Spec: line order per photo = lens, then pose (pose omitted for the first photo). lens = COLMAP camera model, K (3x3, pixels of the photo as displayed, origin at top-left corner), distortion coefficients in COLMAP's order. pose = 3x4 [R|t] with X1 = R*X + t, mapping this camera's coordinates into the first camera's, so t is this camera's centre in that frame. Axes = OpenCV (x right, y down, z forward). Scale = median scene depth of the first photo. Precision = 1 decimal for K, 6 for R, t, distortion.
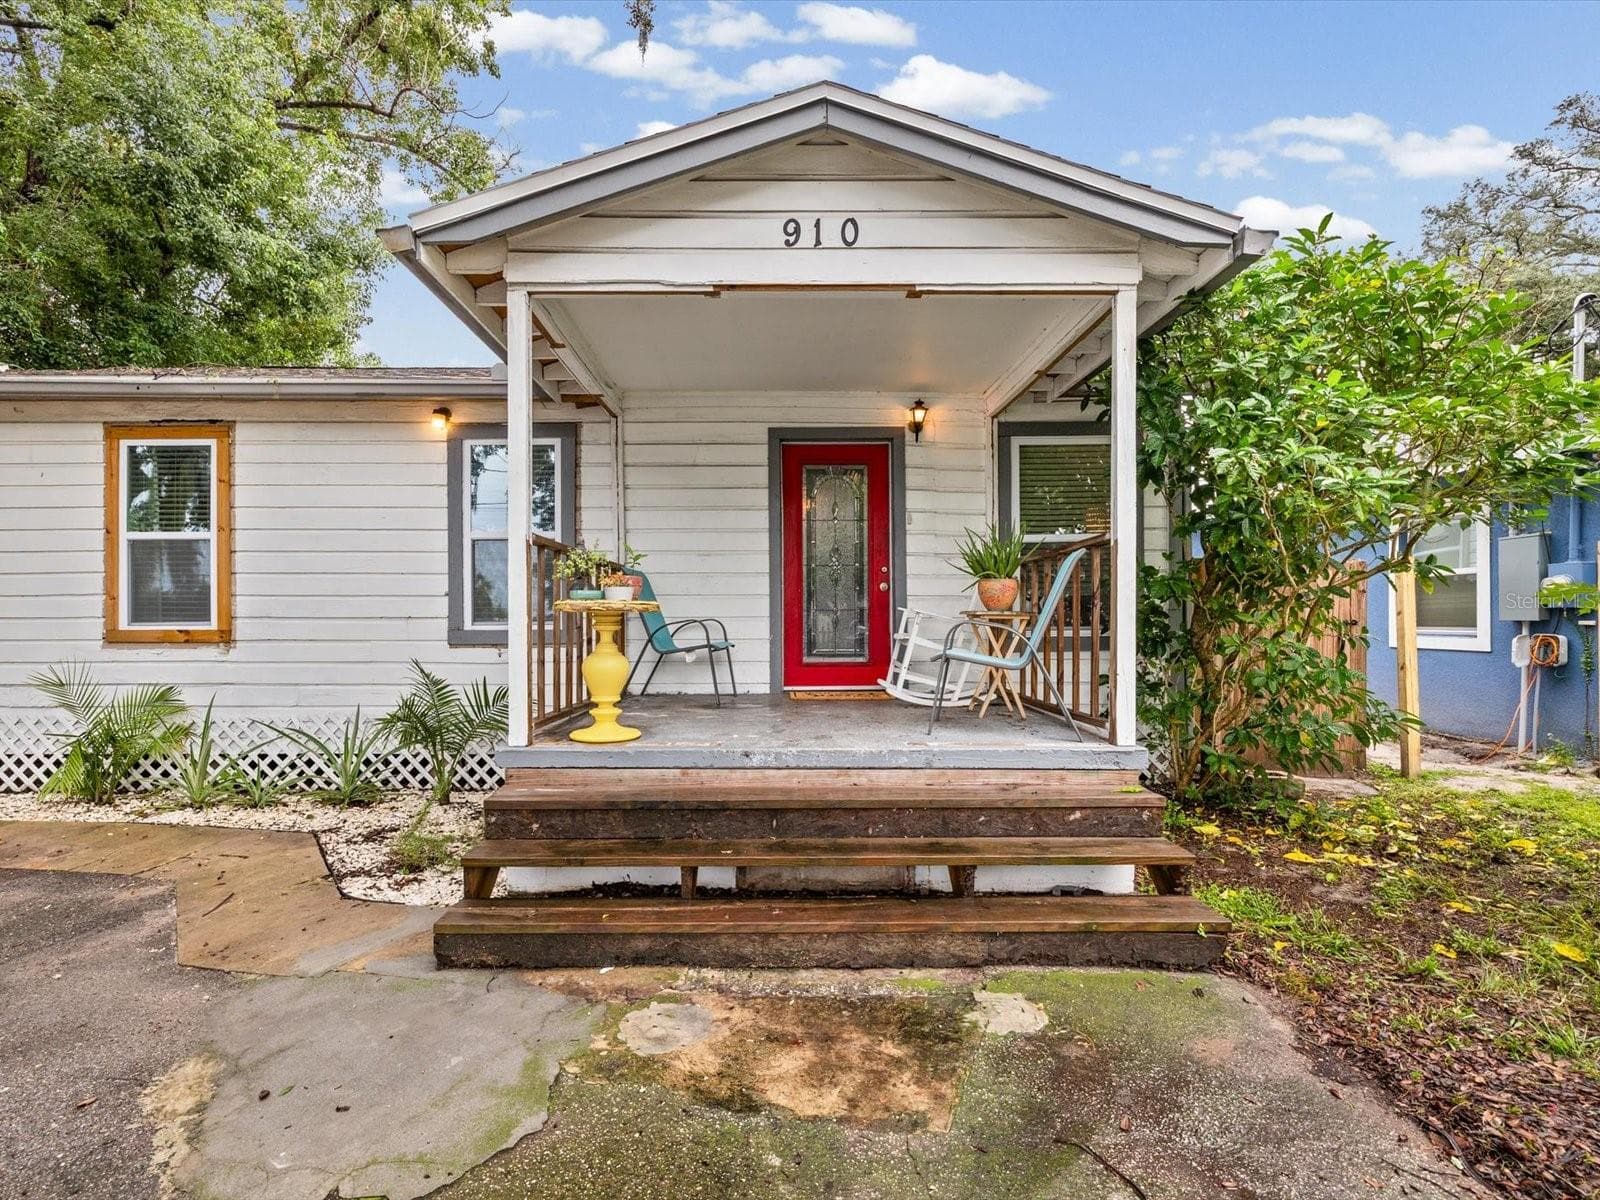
lens RADIAL K [[671.2, 0, 765.9], [0, 671.2, 601.8], [0, 0, 1]] dist [0.001352, 0.000579]
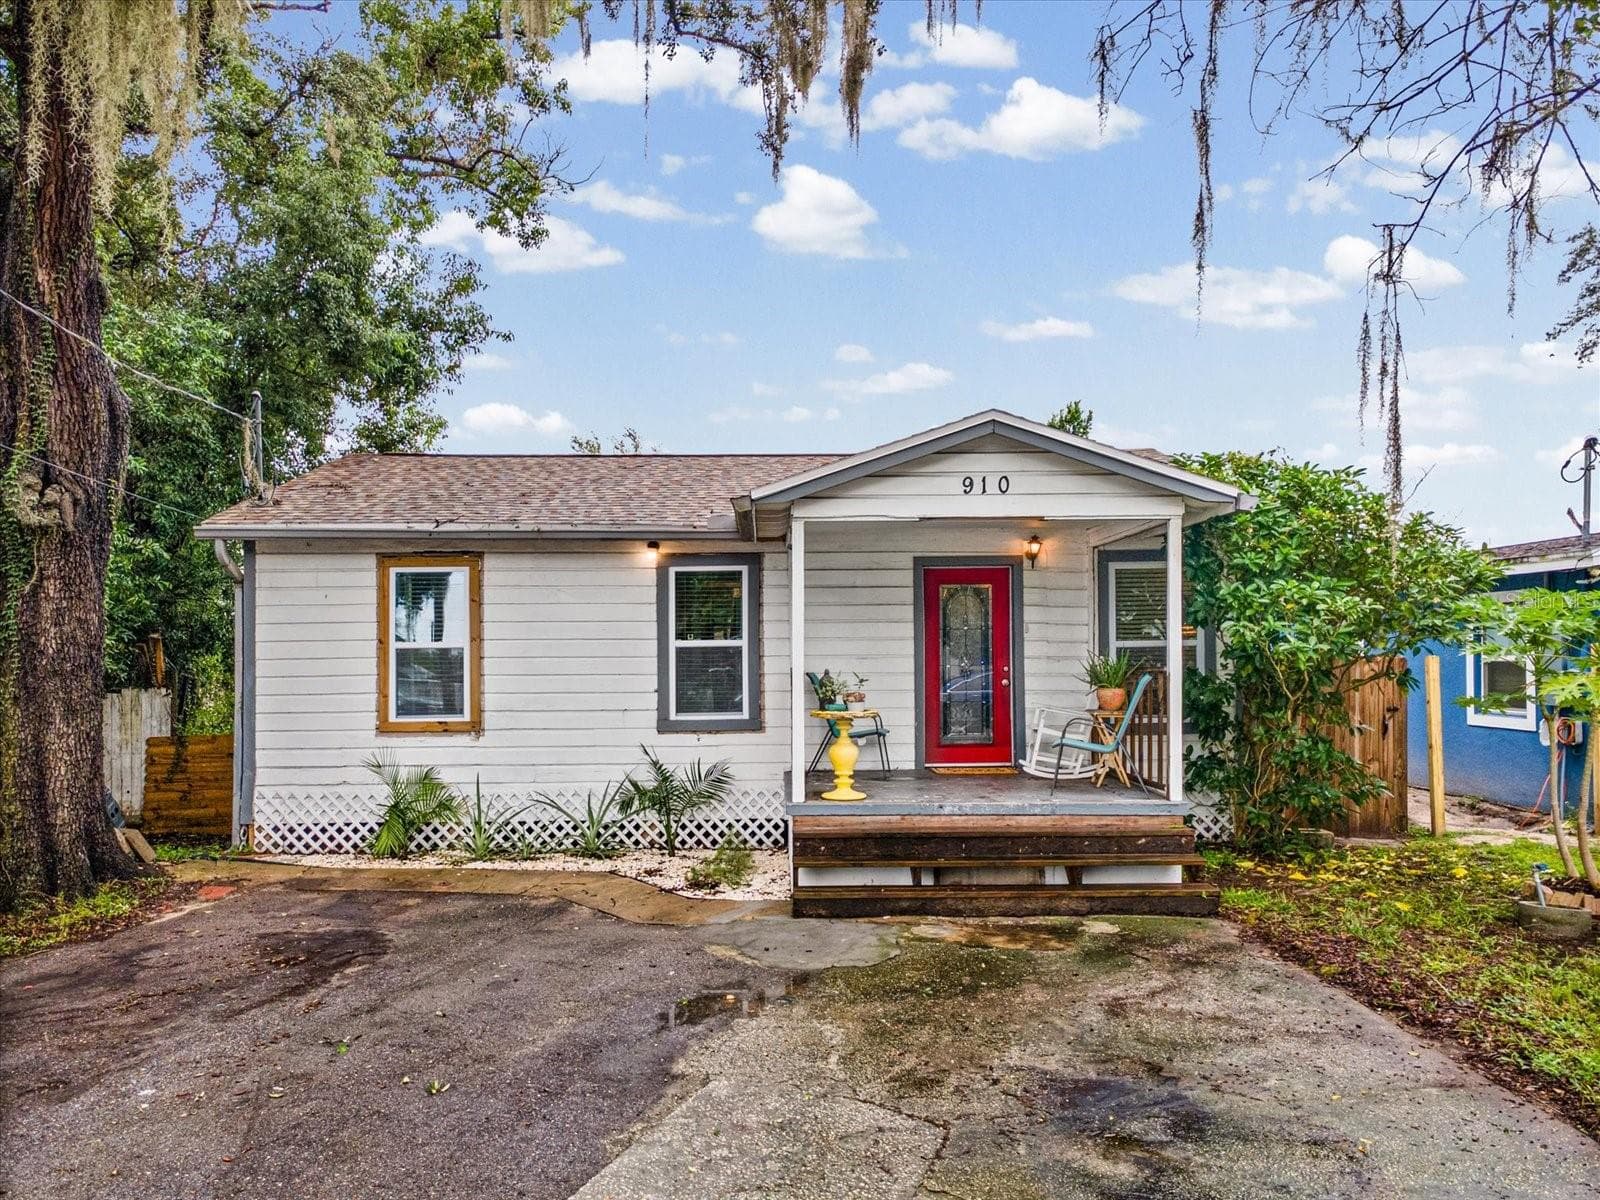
lens RADIAL K [[1183.1, 0, 728.2], [0, 1183.1, 620.3], [0, 0, 1]] dist [0.029603, 0.042417]
pose [[0.999733, -0.003730, 0.022800, -0.415128], [0.003527, 0.999954, 0.008933, -0.171725], [-0.022832, -0.008850, 0.999700, -1.264775]]
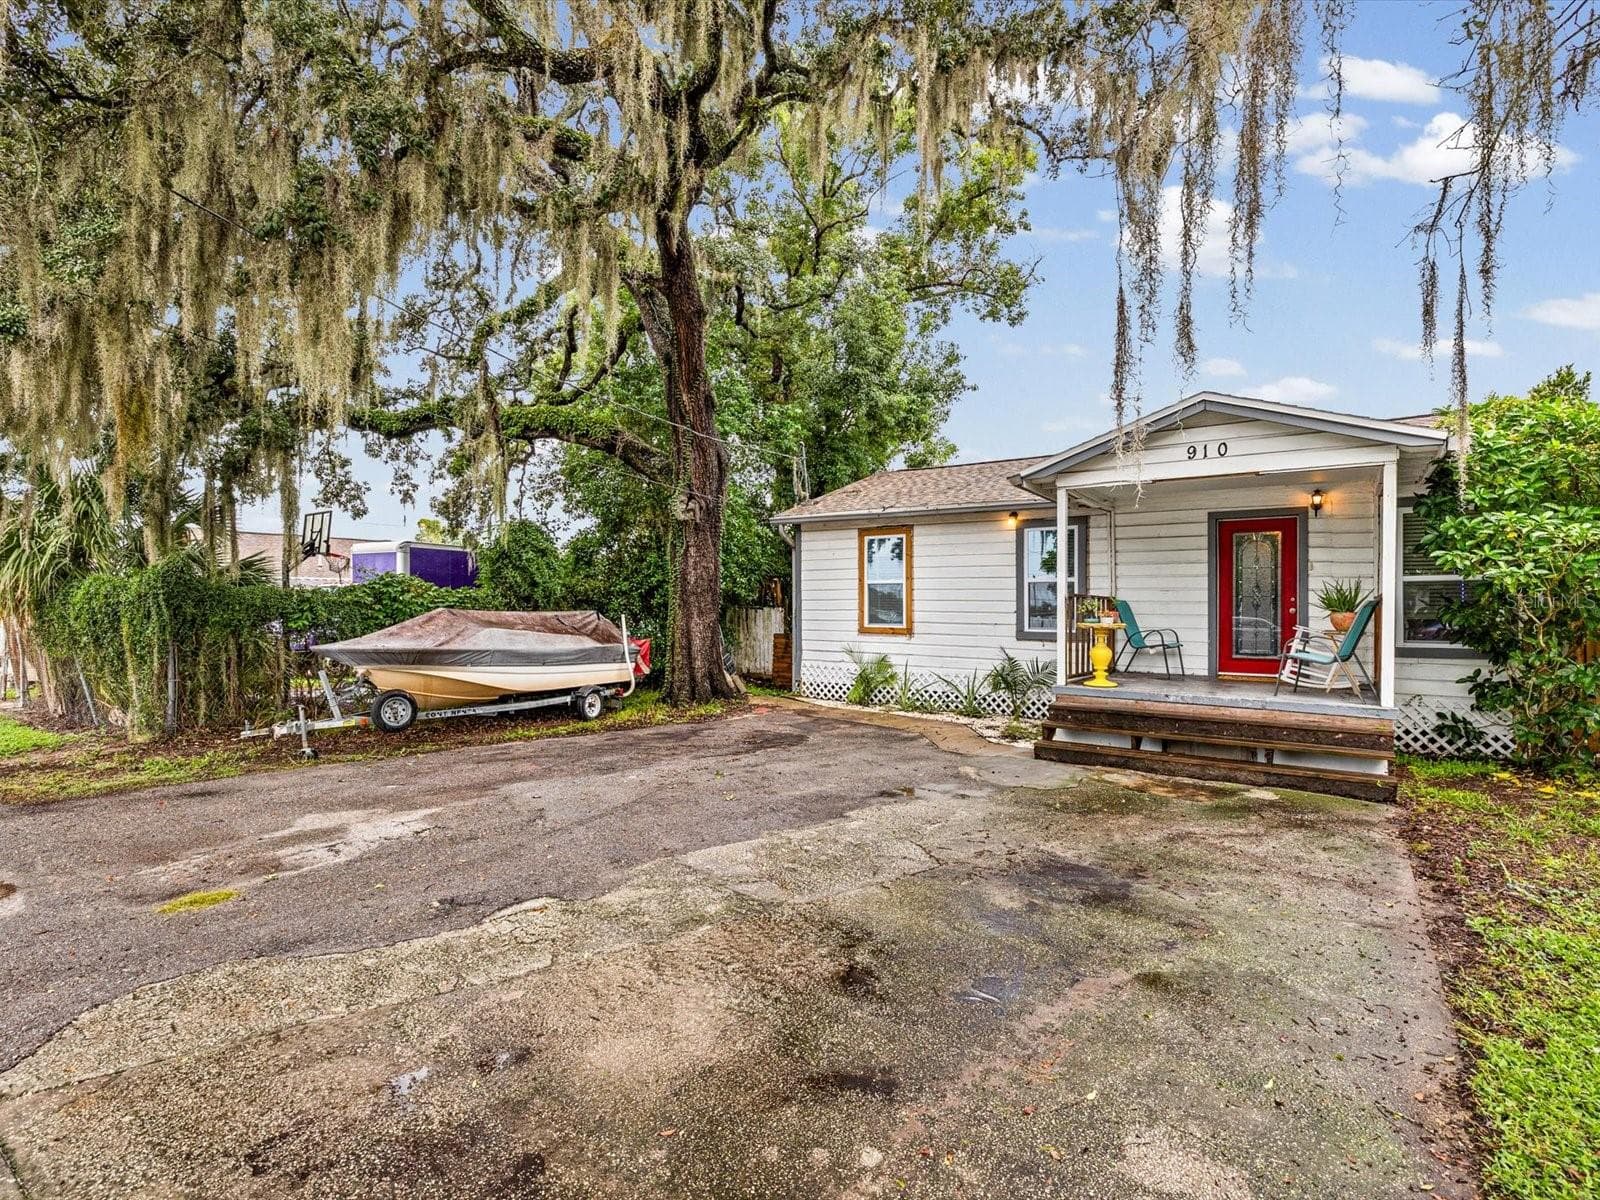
lens RADIAL K [[793.0, 0, 802.5], [0, 793.0, 610.2], [0, 0, 1]] dist [0.004433, -0.000990]
pose [[0.816240, 0.012216, -0.577584, 0.335011], [0.007347, 0.999476, 0.031522, -0.095799], [0.577667, -0.029973, 0.815722, -1.213058]]
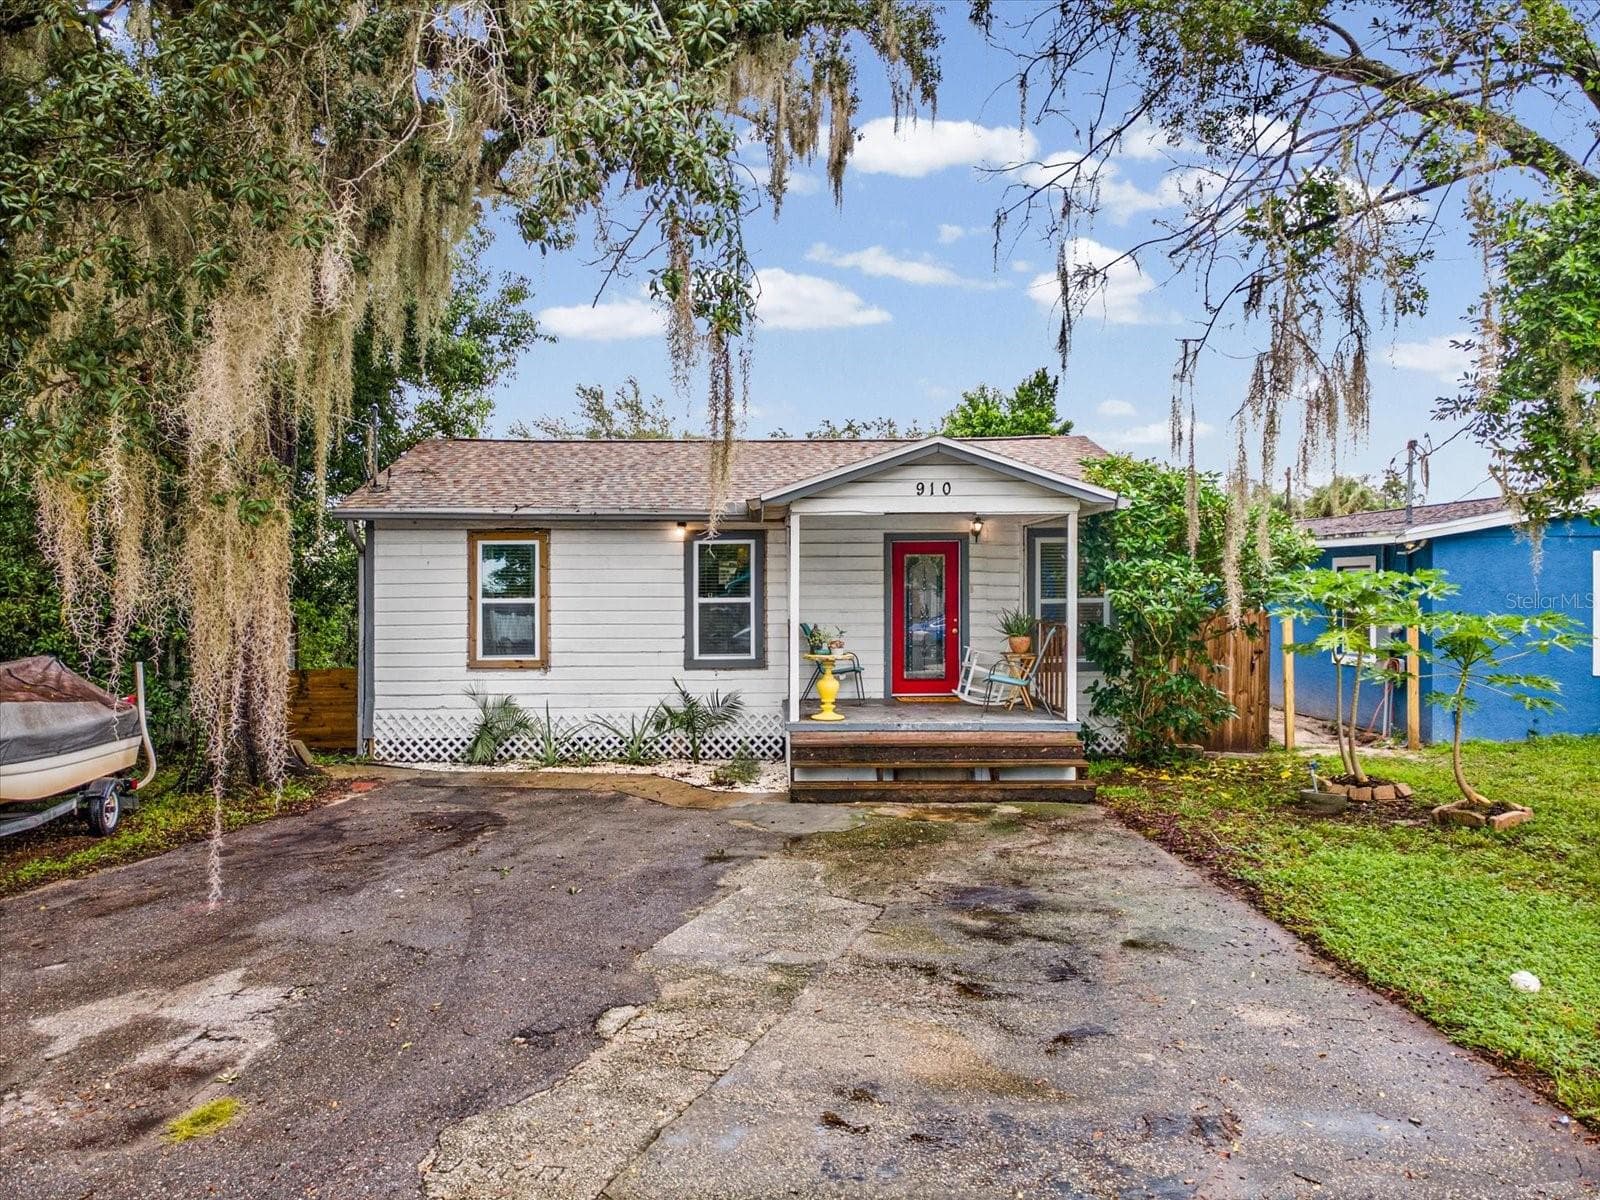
lens RADIAL K [[1305.2, 0, 711.6], [0, 1305.2, 562.7], [0, 0, 1]] dist [0.043701, -0.001215]
pose [[0.999714, -0.001422, 0.023879, -0.511807], [0.000731, 0.999582, 0.028910, -0.295948], [-0.023910, -0.028884, 0.999297, -2.237248]]
